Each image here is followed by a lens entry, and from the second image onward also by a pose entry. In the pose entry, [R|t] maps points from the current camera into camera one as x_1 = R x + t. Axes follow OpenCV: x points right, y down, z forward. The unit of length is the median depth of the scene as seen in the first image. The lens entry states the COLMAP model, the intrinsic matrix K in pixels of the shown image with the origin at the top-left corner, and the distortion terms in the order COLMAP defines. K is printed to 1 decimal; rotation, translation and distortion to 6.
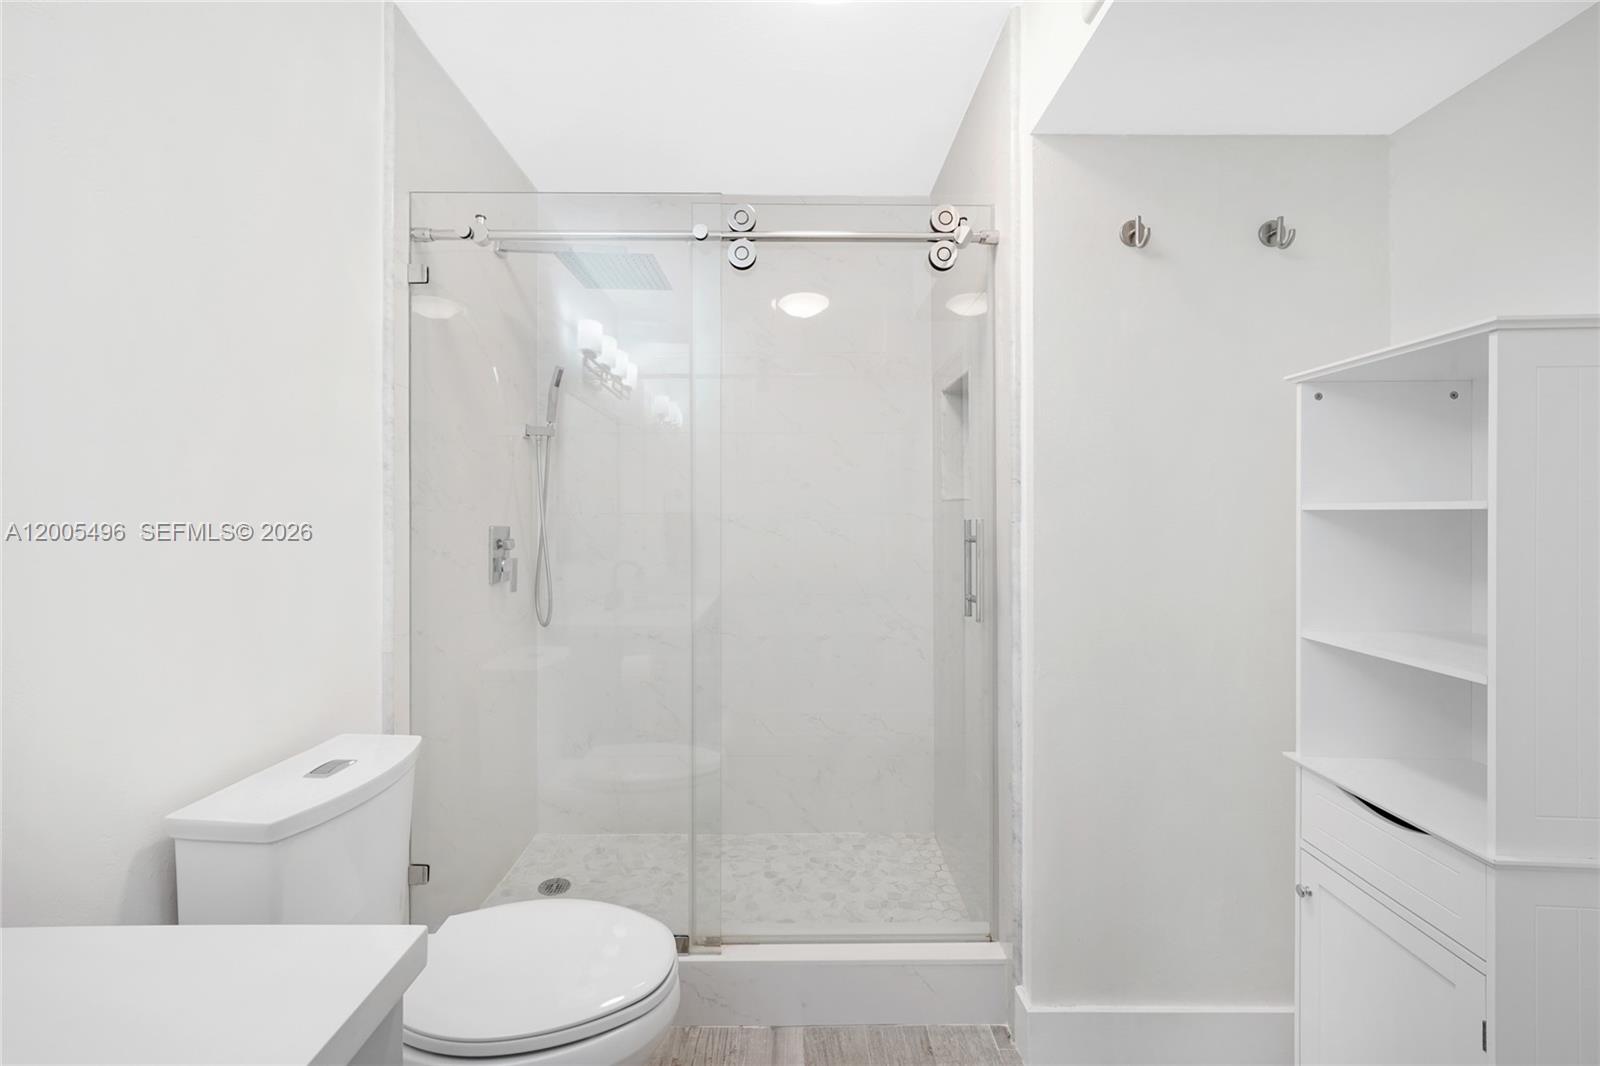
lens RADIAL K [[683.8, 0, 800.7], [0, 683.8, 520.0], [0, 0, 1]] dist [0.001526, 0.000138]
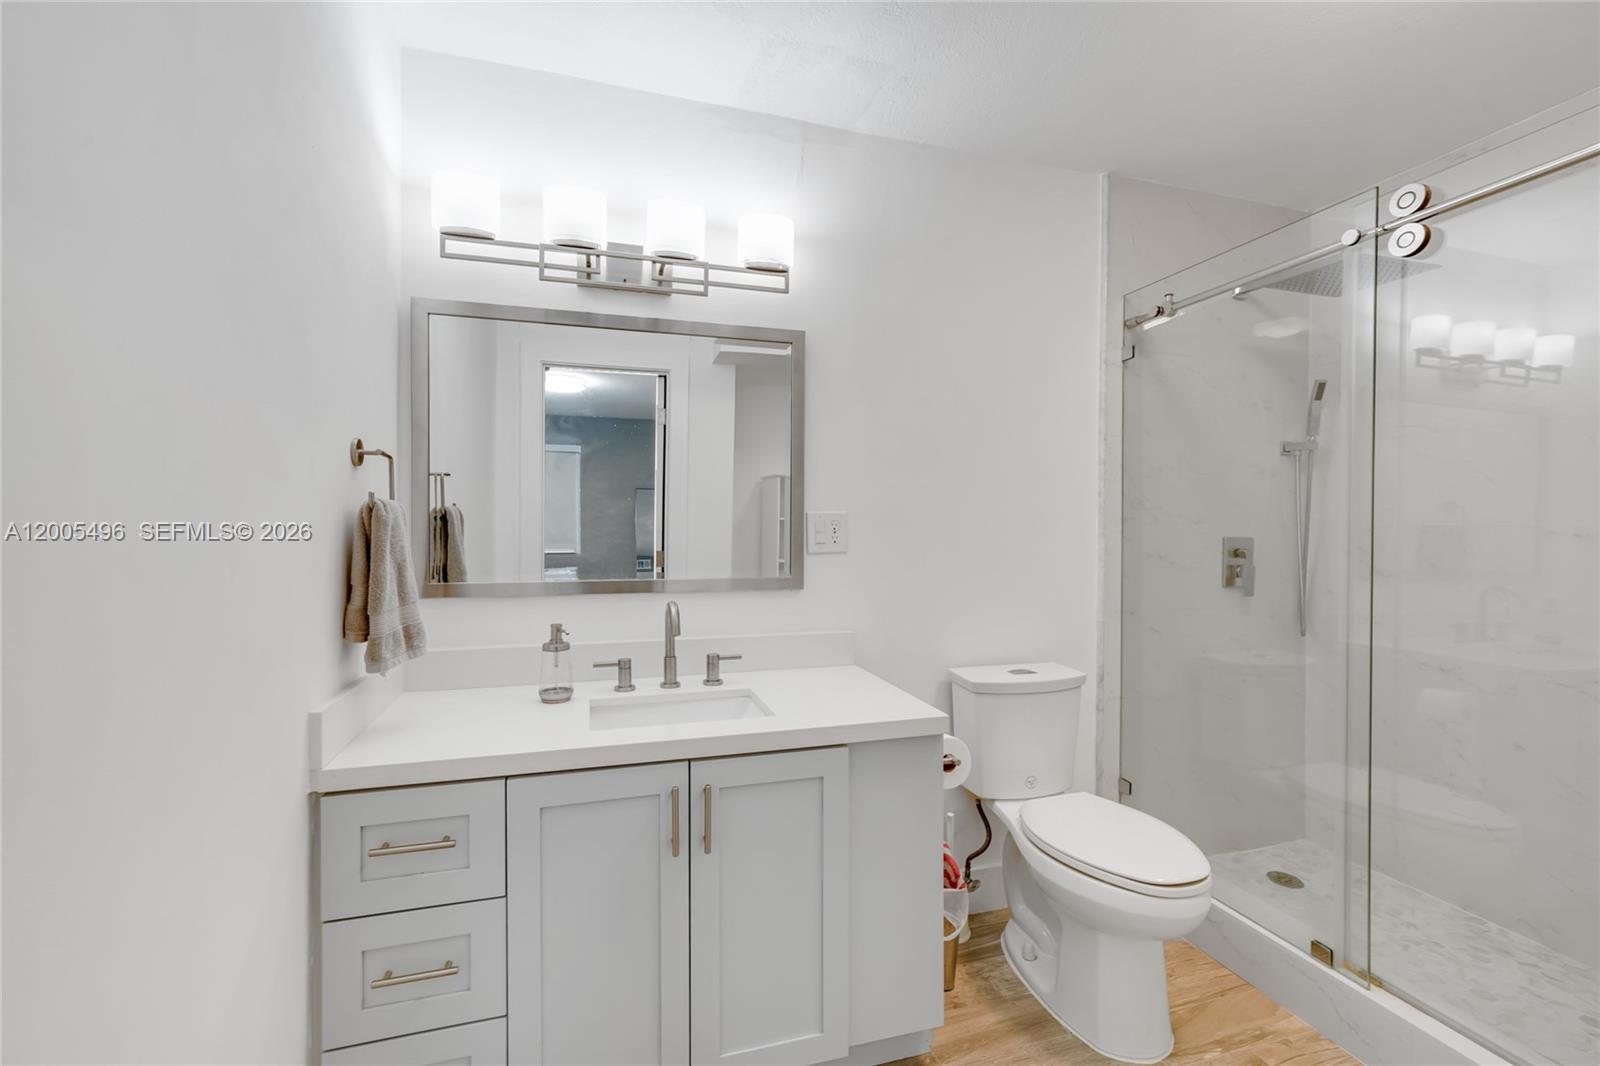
lens RADIAL K [[685.2, 0, 800.5], [0, 685.2, 533.8], [0, 0, 1]] dist [0.002036, 0.000209]
pose [[0.286536, 0.004665, -0.958058, 0.578140], [-0.007488, 0.999969, 0.002630, 0.007562], [0.958040, 0.006420, 0.286562, -0.028346]]
